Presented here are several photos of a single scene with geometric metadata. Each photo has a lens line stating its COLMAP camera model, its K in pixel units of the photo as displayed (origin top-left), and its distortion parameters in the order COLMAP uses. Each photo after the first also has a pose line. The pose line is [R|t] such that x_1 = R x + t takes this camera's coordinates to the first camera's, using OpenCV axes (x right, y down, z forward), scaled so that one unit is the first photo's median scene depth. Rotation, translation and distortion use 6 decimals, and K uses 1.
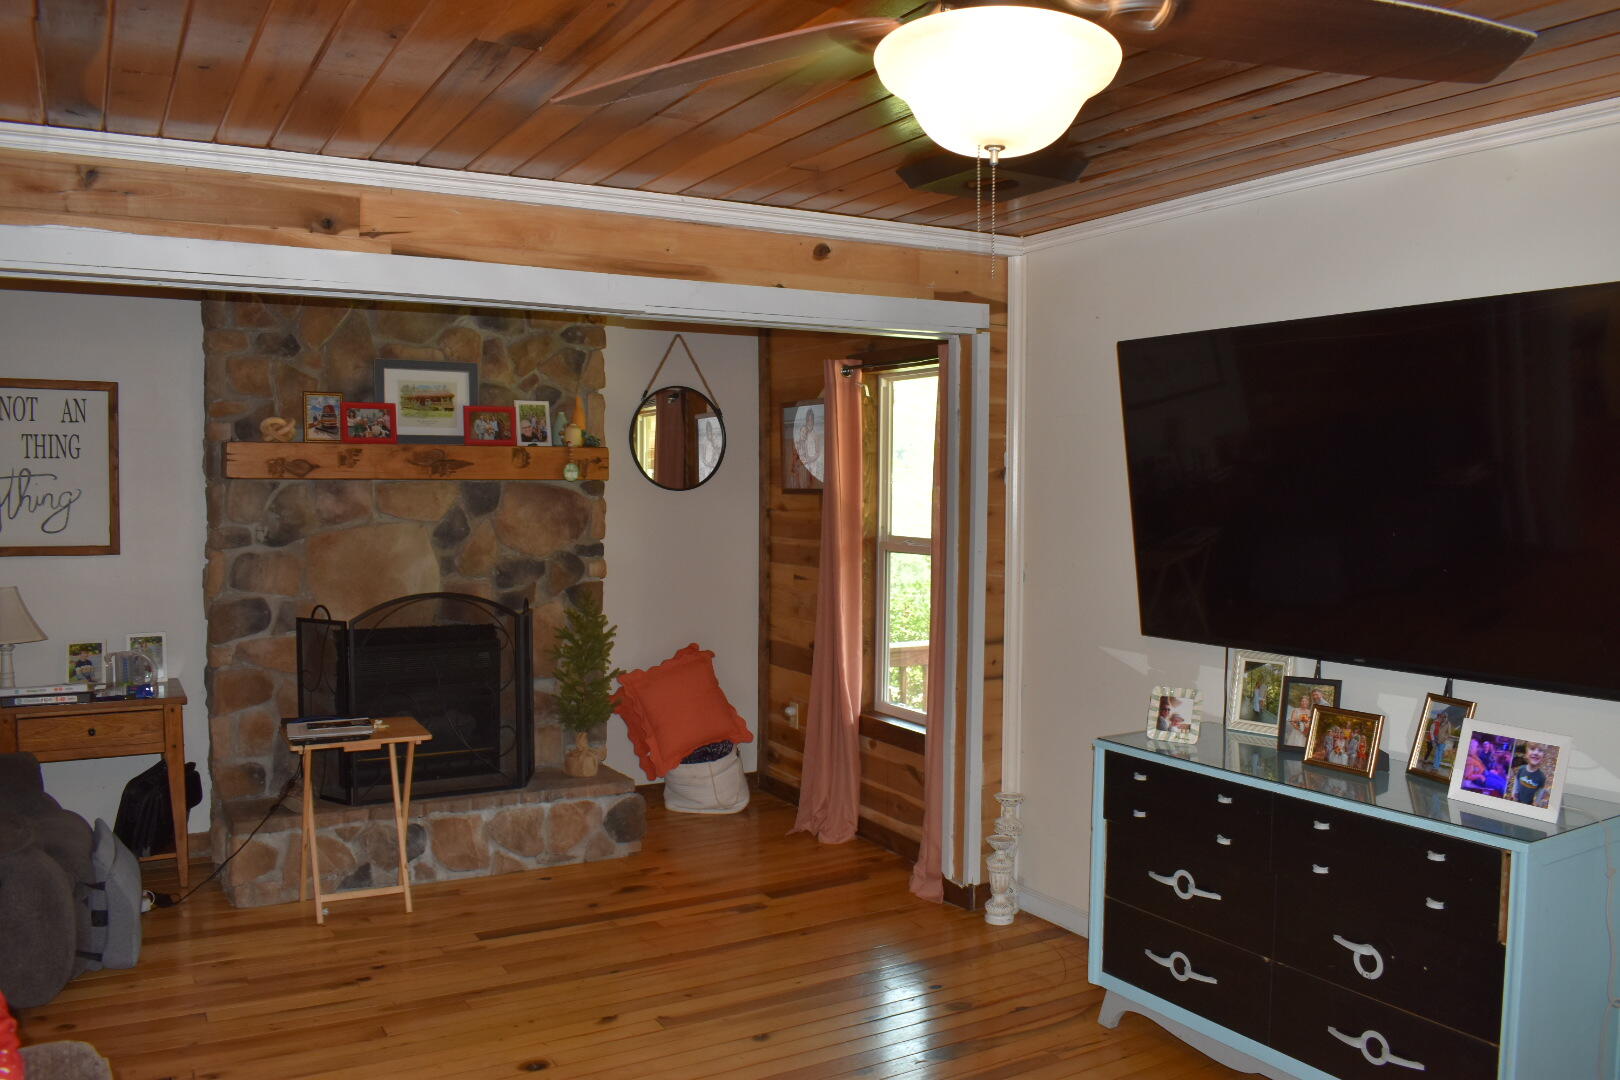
lens RADIAL K [[1258.6, 0, 815.5], [0, 1258.6, 540.3], [0, 0, 1]] dist [-0.101933, 0.021246]
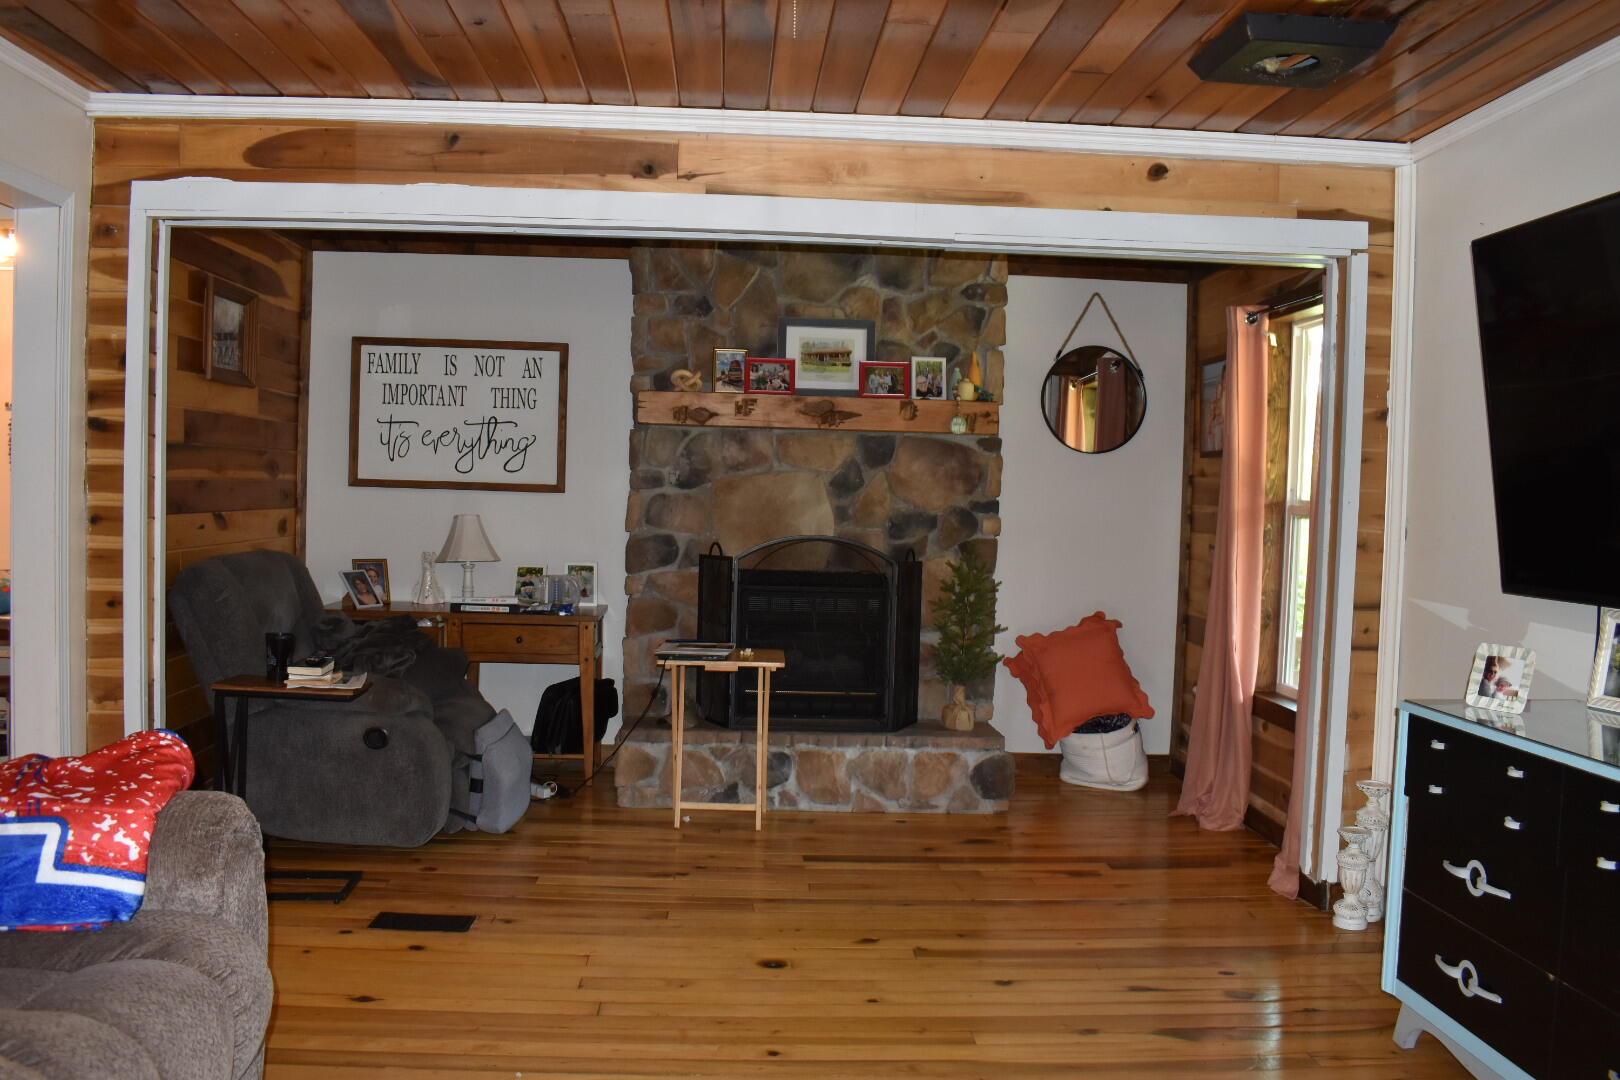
lens RADIAL K [[1258.6, 0, 811.4], [0, 1258.6, 541.7], [0, 0, 1]] dist [-0.101933, 0.021246]
pose [[0.889732, 0.036552, -0.455018, 0.183680], [-0.043175, 0.999059, -0.004168, 0.054504], [0.454438, 0.023354, 0.890472, 0.056566]]
